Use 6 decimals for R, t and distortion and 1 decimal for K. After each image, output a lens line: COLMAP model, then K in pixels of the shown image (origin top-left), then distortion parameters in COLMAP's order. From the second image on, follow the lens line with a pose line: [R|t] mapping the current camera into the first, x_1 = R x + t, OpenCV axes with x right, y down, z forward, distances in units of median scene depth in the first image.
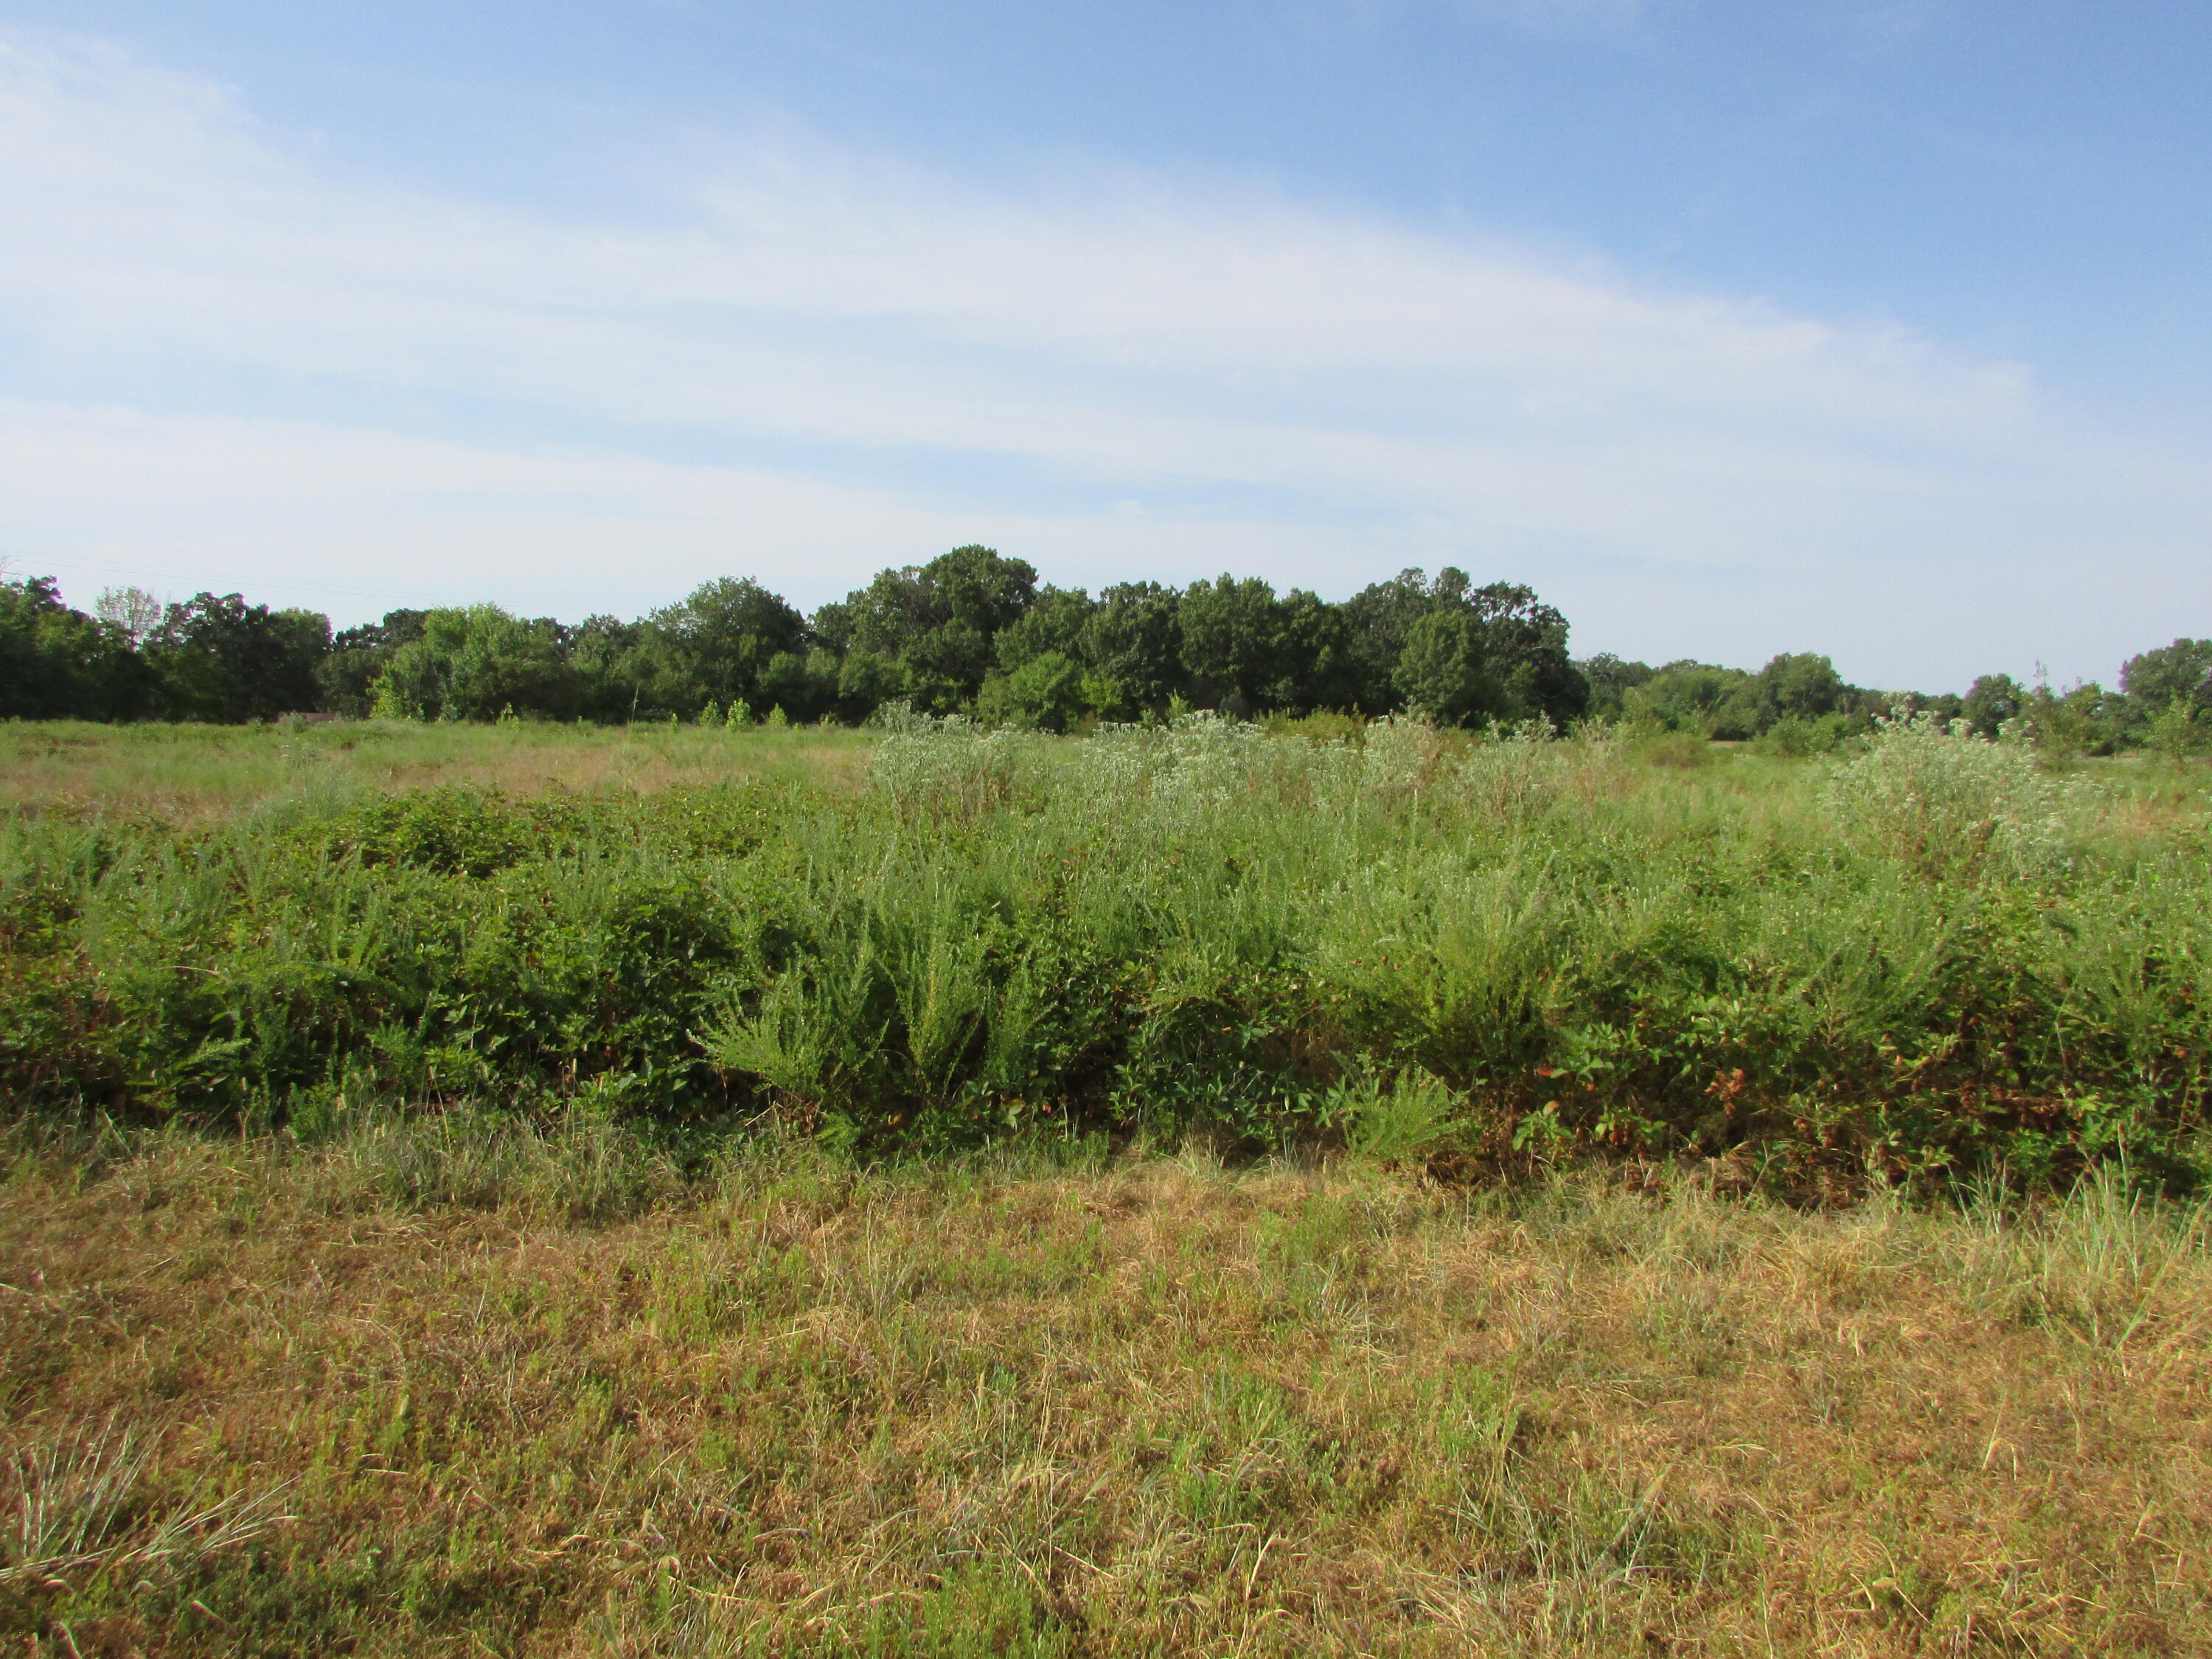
lens RADIAL K [[1551.6, 0, 1106.0], [0, 1551.6, 829.5], [0, 0, 1]] dist [-0.033495, 0.008042]
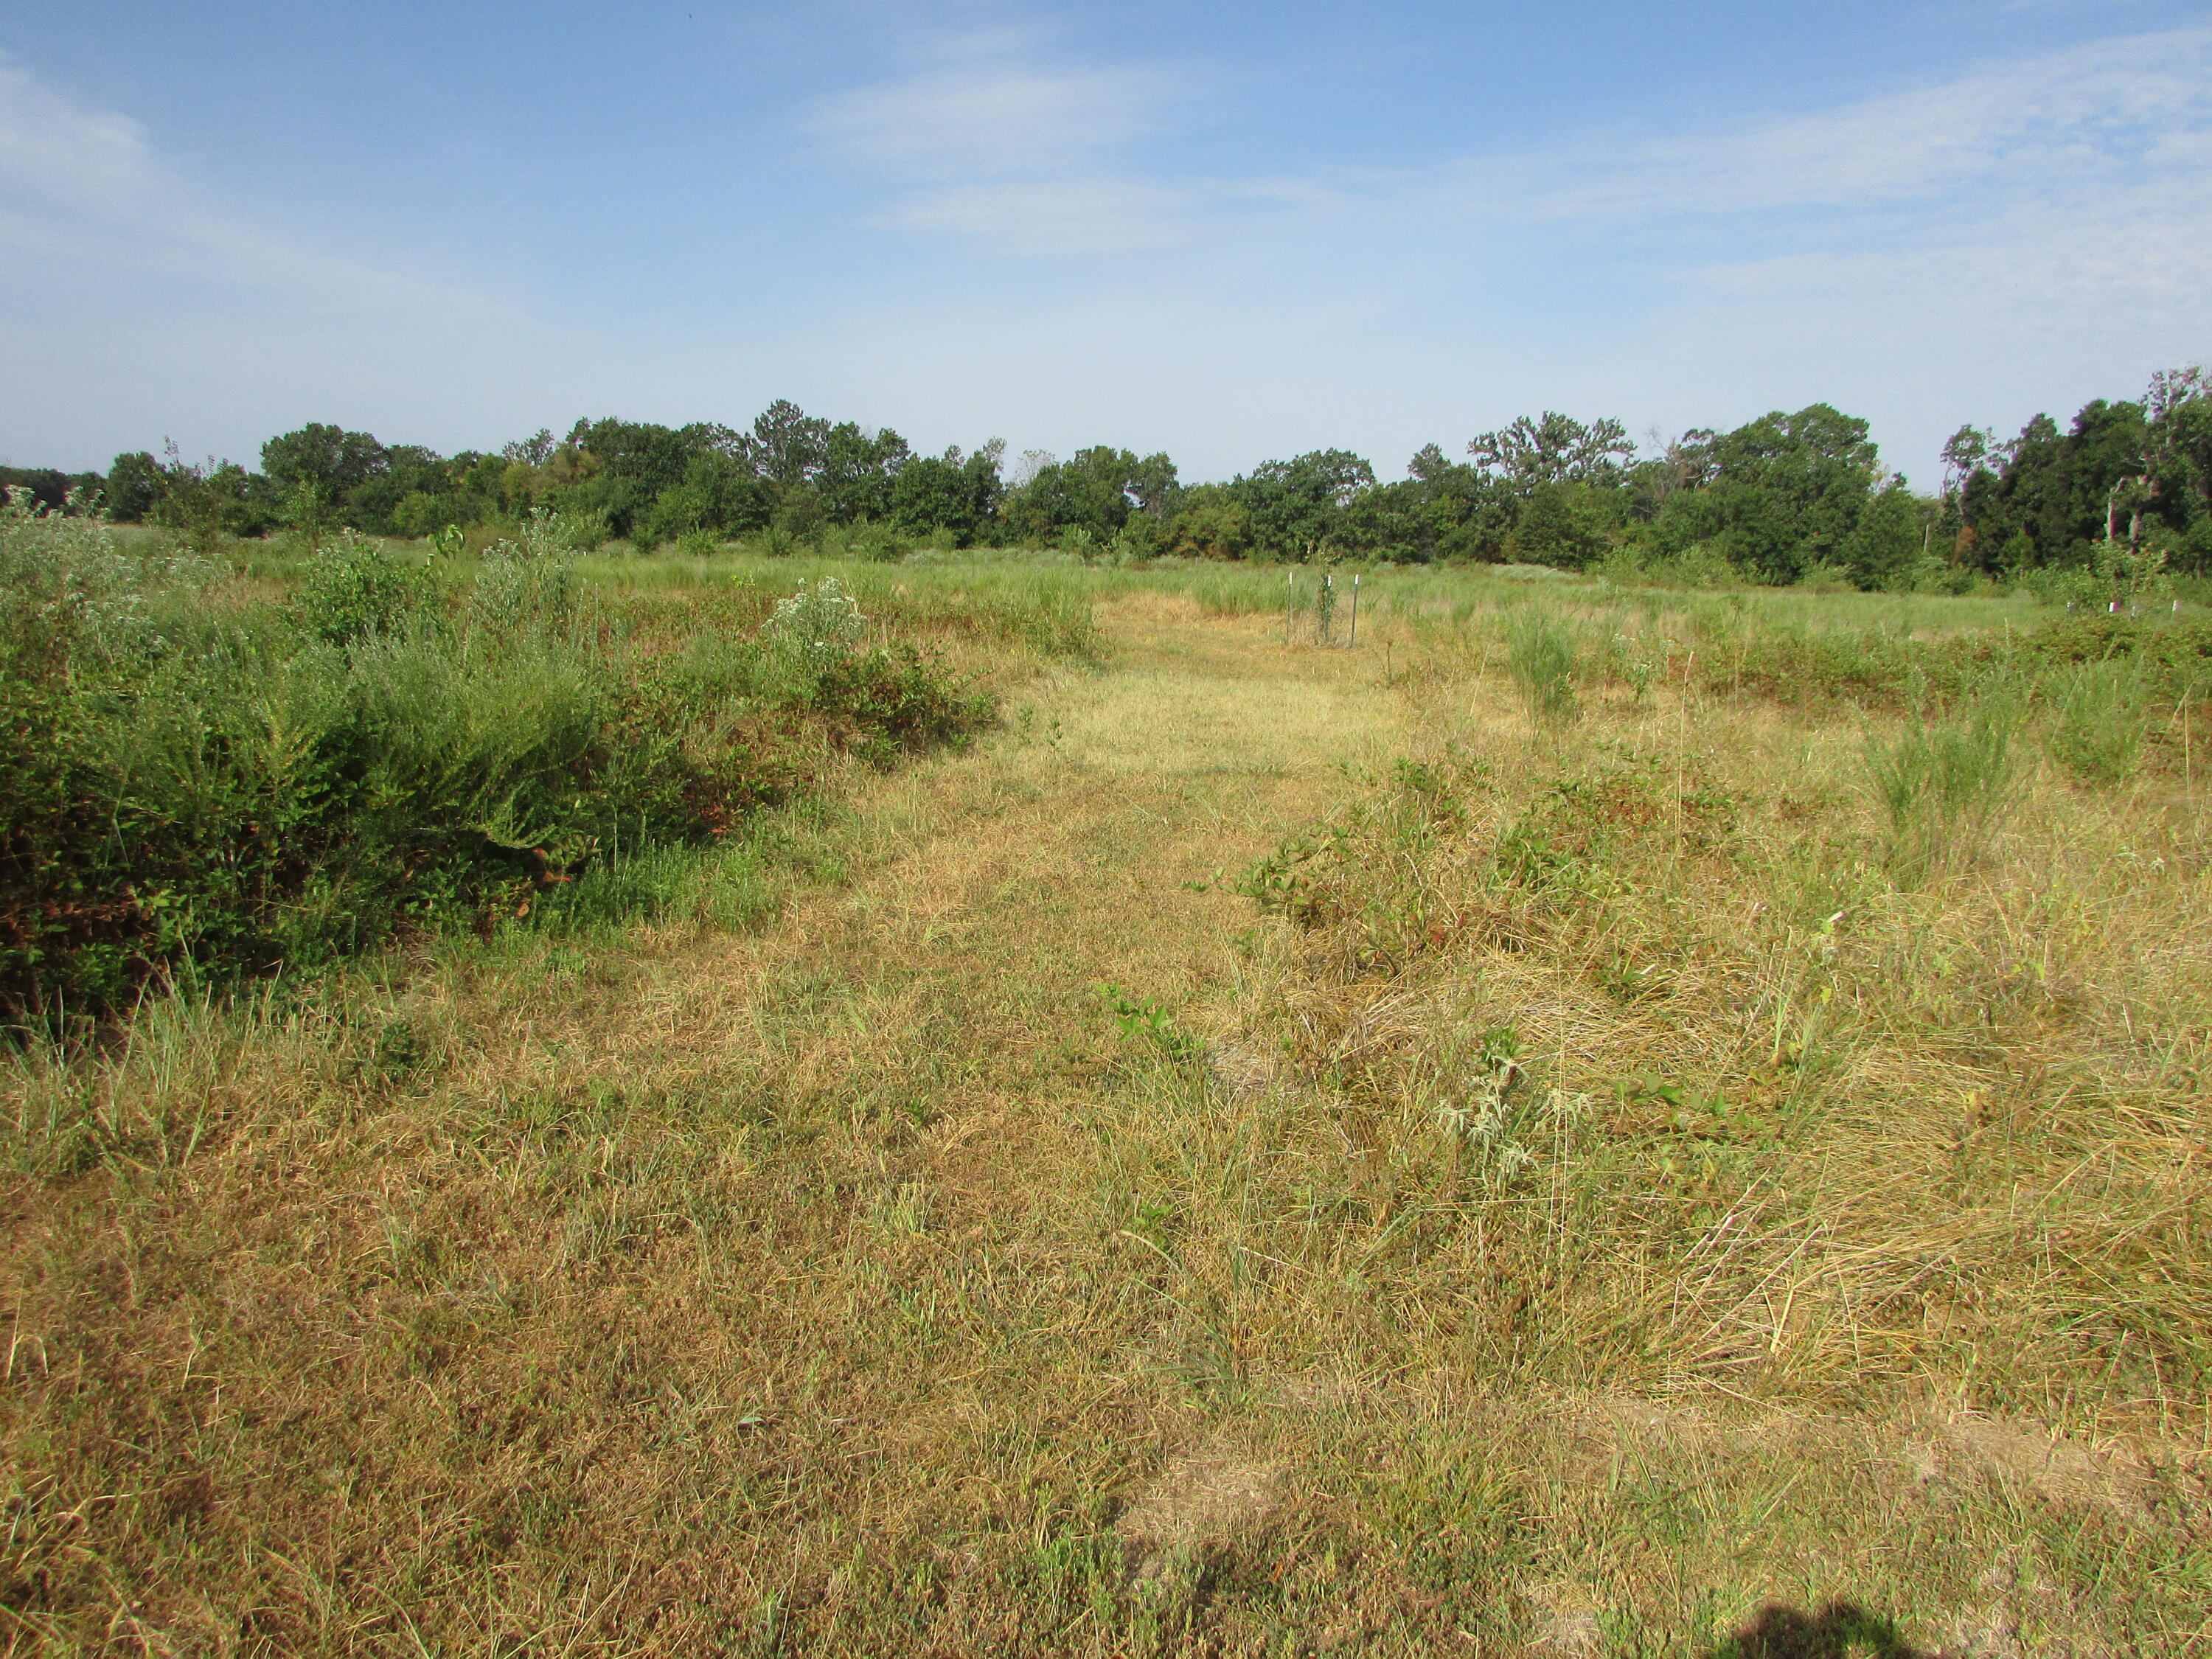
lens RADIAL K [[1551.6, 0, 1106.0], [0, 1551.6, 829.5], [0, 0, 1]] dist [-0.033495, 0.008042]
pose [[0.477878, -0.170916, 0.861638, 0.122097], [0.049538, 0.984571, 0.167826, 0.009857], [-0.877028, -0.037516, 0.478972, 0.056571]]
